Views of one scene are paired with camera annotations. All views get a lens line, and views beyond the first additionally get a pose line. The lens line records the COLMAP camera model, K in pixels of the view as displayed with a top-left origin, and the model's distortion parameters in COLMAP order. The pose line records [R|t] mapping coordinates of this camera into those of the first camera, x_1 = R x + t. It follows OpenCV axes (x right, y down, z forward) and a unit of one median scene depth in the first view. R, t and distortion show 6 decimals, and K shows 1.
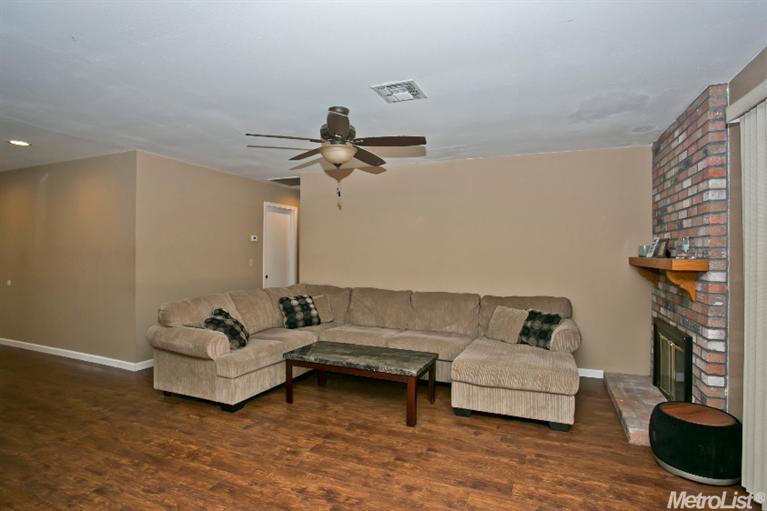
lens RADIAL K [[379.2, 0, 391.5], [0, 379.2, 256.6], [0, 0, 1]] dist [-0.058806, 0.013567]
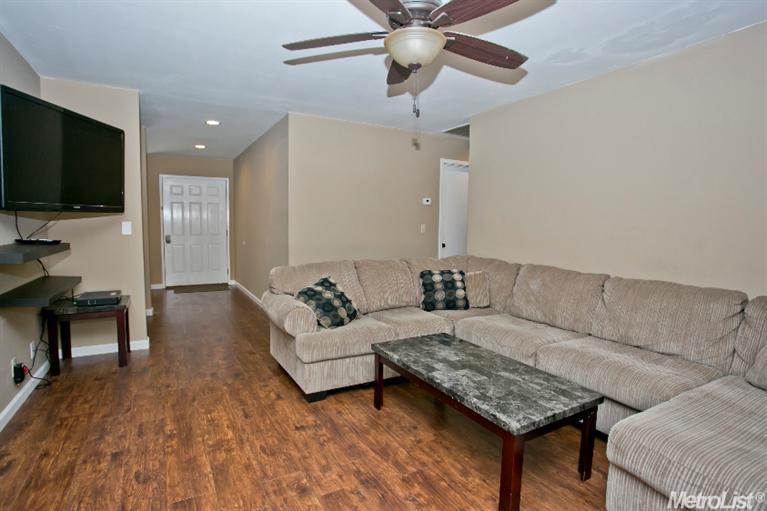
lens RADIAL K [[379.2, 0, 383.9], [0, 379.2, 258.0], [0, 0, 1]] dist [-0.058806, 0.013567]
pose [[0.787089, 0.058088, -0.614099, 0.193790], [-0.007909, 0.996425, 0.084116, 0.018616], [0.616789, -0.061349, 0.784734, 0.417015]]
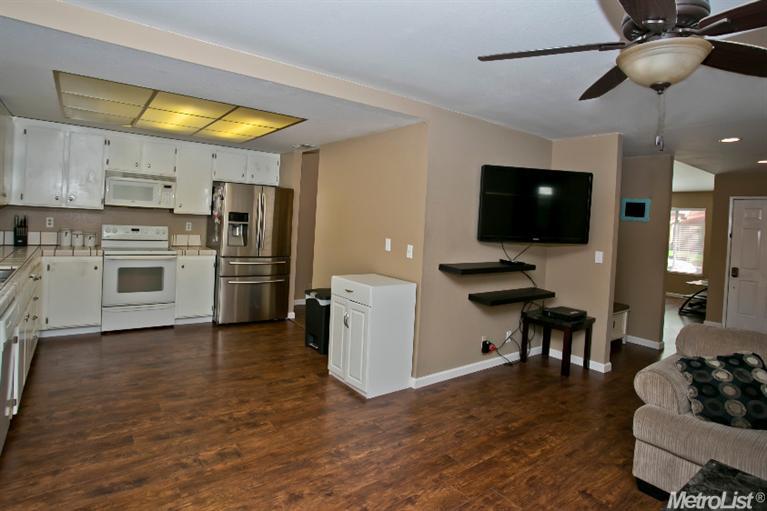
lens RADIAL K [[424.1, 0, 395.4], [0, 424.1, 229.7], [0, 0, 1]] dist [-0.049698, 0.008028]
pose [[-0.496389, -0.011191, -0.868028, 0.428210], [-0.060432, 0.997937, 0.021692, -0.047084], [0.865994, 0.063225, -0.496041, 0.879889]]
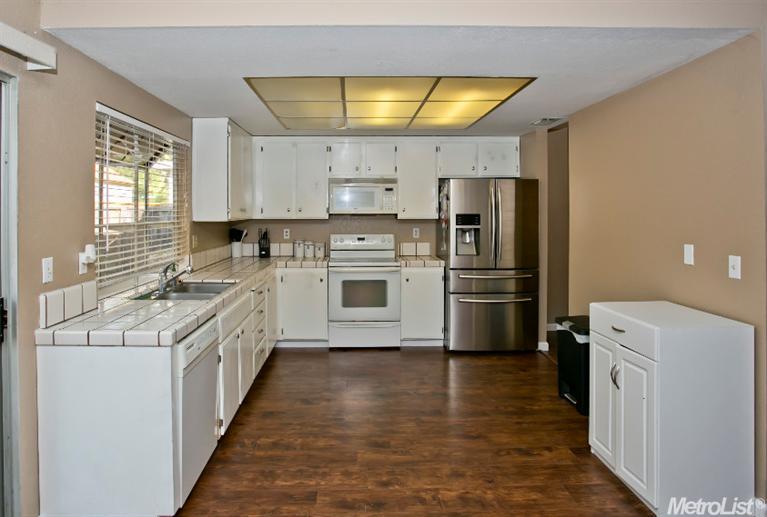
lens RADIAL K [[471.5, 0, 349.7], [0, 471.5, 212.8], [0, 0, 1]] dist [-0.059197, 0.021232]
pose [[-0.926570, -0.000914, -0.376121, 0.225092], [-0.001693, 0.999997, 0.001741, -0.047558], [0.376119, 0.002250, -0.926569, 0.775376]]
